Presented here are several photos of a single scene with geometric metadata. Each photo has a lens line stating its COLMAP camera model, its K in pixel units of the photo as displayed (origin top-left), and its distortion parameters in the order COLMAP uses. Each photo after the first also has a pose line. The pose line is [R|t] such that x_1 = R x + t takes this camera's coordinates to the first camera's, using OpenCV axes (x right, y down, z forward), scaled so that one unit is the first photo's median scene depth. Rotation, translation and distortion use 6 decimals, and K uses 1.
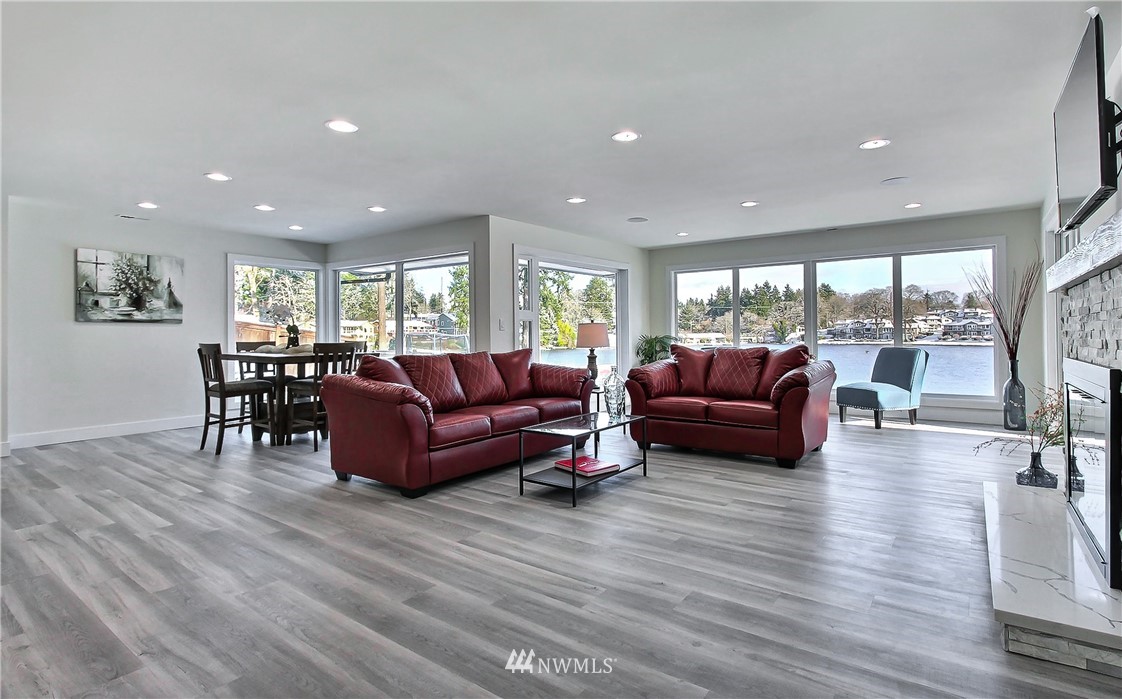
lens RADIAL K [[558.7, 0, 567.7], [0, 558.7, 339.2], [0, 0, 1]] dist [-0.000367, 0.000388]
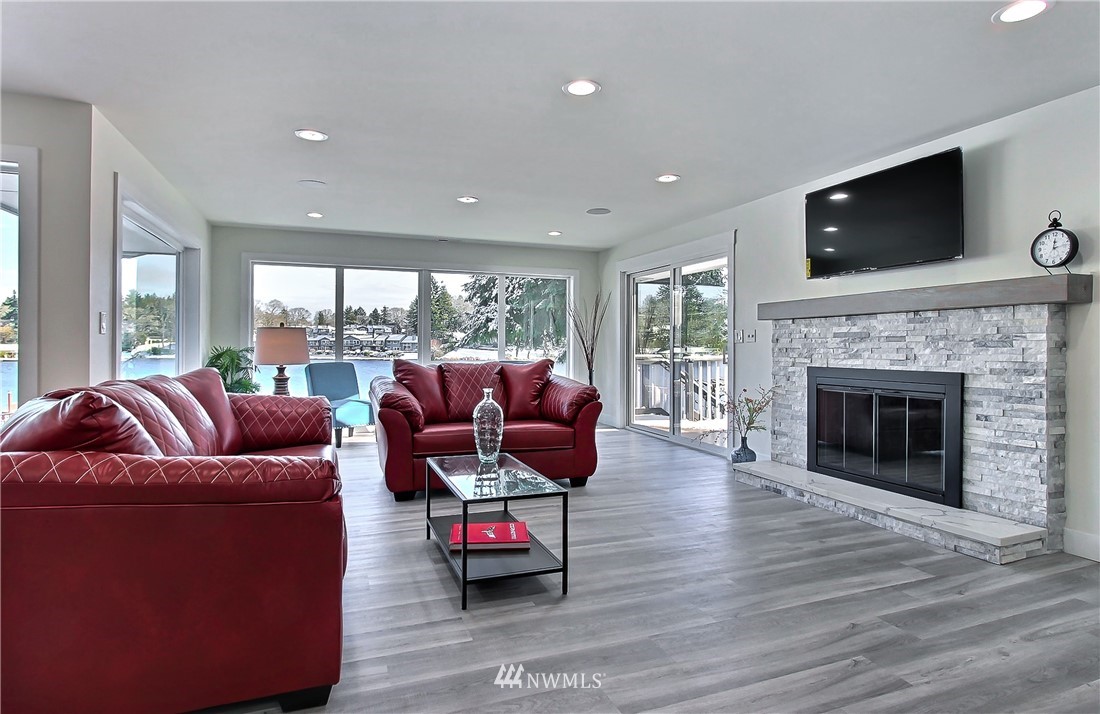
lens RADIAL K [[581.7, 0, 545.3], [0, 581.7, 353.8], [0, 0, 1]] dist [-0.007263, -0.000009]
pose [[0.533081, 0.003208, 0.846058, -0.419067], [-0.004560, 0.999989, -0.000919, 0.001607], [-0.846052, -0.003368, 0.533090, 0.434479]]
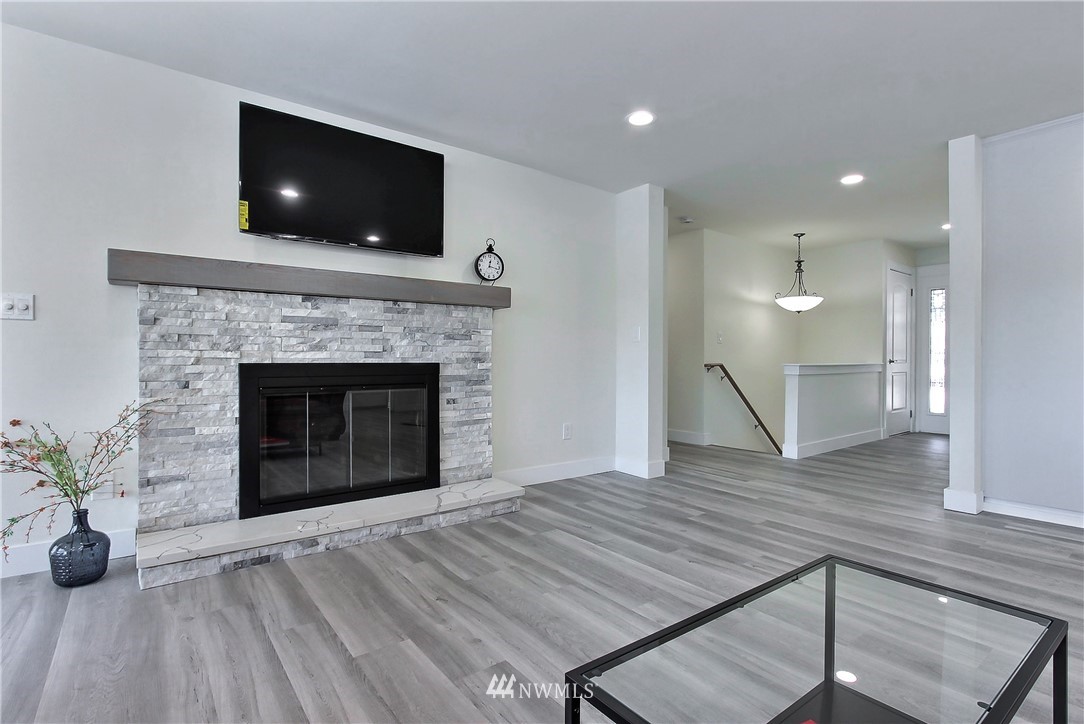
lens RADIAL K [[540.1, 0, 548.7], [0, 540.1, 363.0], [0, 0, 1]] dist [-0.016438, 0.000704]
pose [[-0.966096, 0.005818, 0.258118, 0.076100], [0.009215, 0.999886, 0.011952, 0.013819], [-0.258019, 0.013925, -0.966040, 0.985092]]
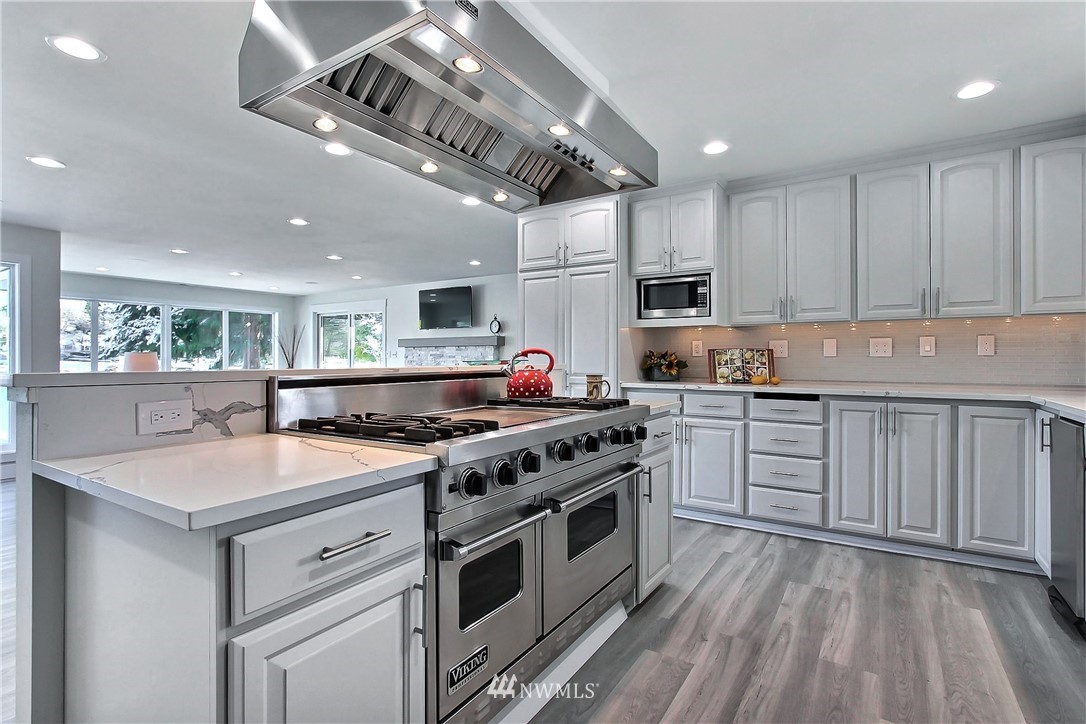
lens RADIAL K [[519.4, 0, 538.0], [0, 519.4, 363.7], [0, 0, 1]] dist [0.001229, 0.000446]
pose [[-0.042335, 0.010677, 0.999046, -1.184679], [-0.001638, 0.999941, -0.010756, 0.018498], [-0.999102, -0.002091, -0.042315, 0.253395]]
